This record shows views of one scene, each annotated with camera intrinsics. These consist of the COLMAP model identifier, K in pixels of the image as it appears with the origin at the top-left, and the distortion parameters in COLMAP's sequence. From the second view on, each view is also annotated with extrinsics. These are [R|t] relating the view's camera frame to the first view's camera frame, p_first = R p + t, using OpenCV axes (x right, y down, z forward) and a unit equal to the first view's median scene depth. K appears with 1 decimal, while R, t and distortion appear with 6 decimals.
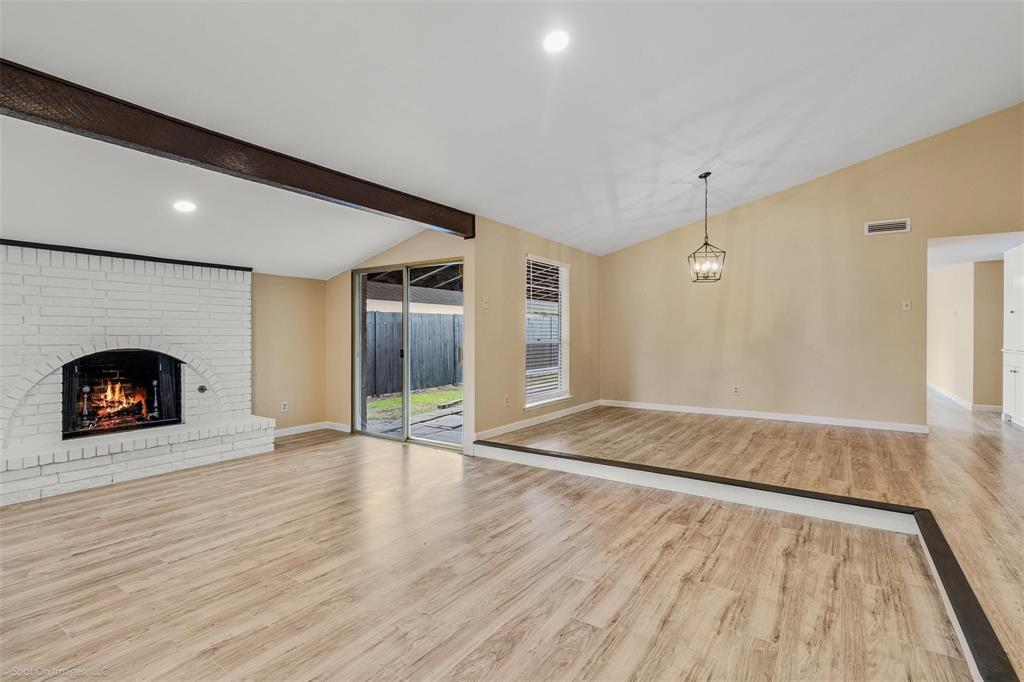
lens RADIAL K [[465.3, 0, 534.3], [0, 465.3, 333.5], [0, 0, 1]] dist [0.009243, -0.000692]
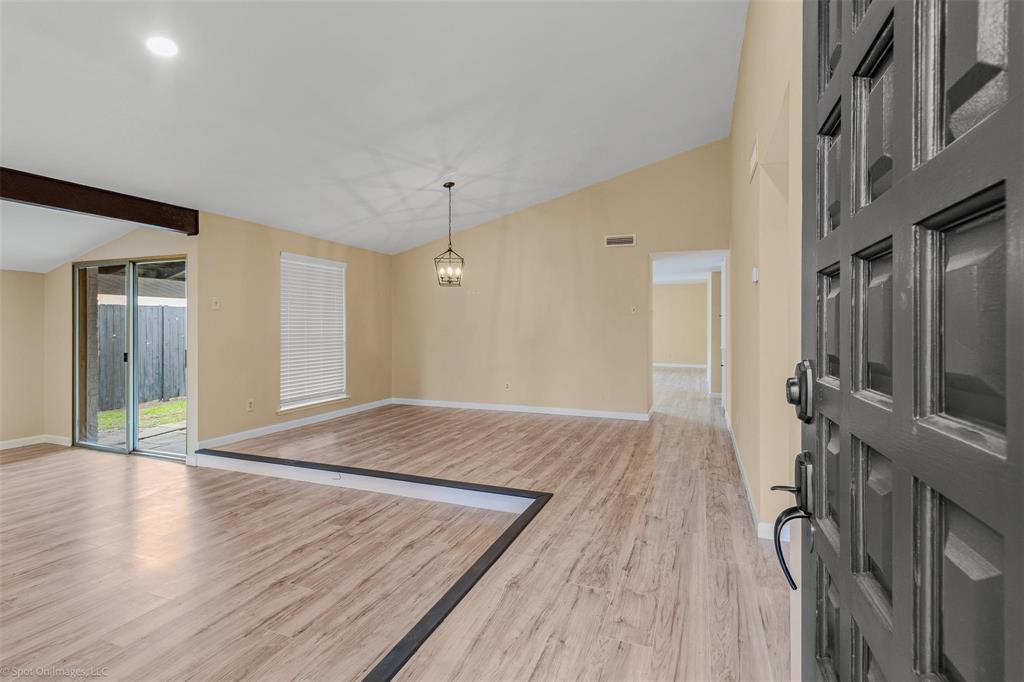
lens RADIAL K [[465.3, 0, 520.0], [0, 465.3, 328.5], [0, 0, 1]] dist [0.009243, -0.000692]
pose [[0.977817, 0.001211, 0.209459, 0.336351], [-0.002661, 0.999974, 0.006643, -0.025482], [-0.209446, -0.007053, 0.977795, -0.067859]]
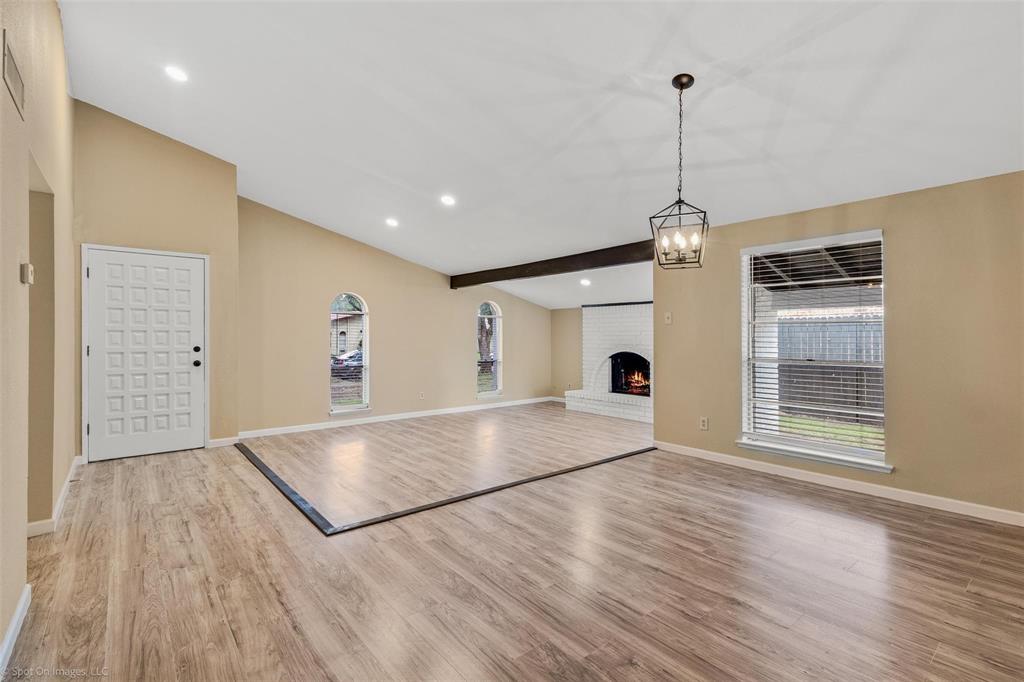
lens RADIAL K [[465.3, 0, 515.1], [0, 465.3, 339.2], [0, 0, 1]] dist [0.009243, -0.000692]
pose [[-0.286131, 0.005390, -0.958175, 1.085211], [0.002898, 0.999984, 0.004760, -0.030453], [0.958186, -0.001415, -0.286143, 1.078156]]
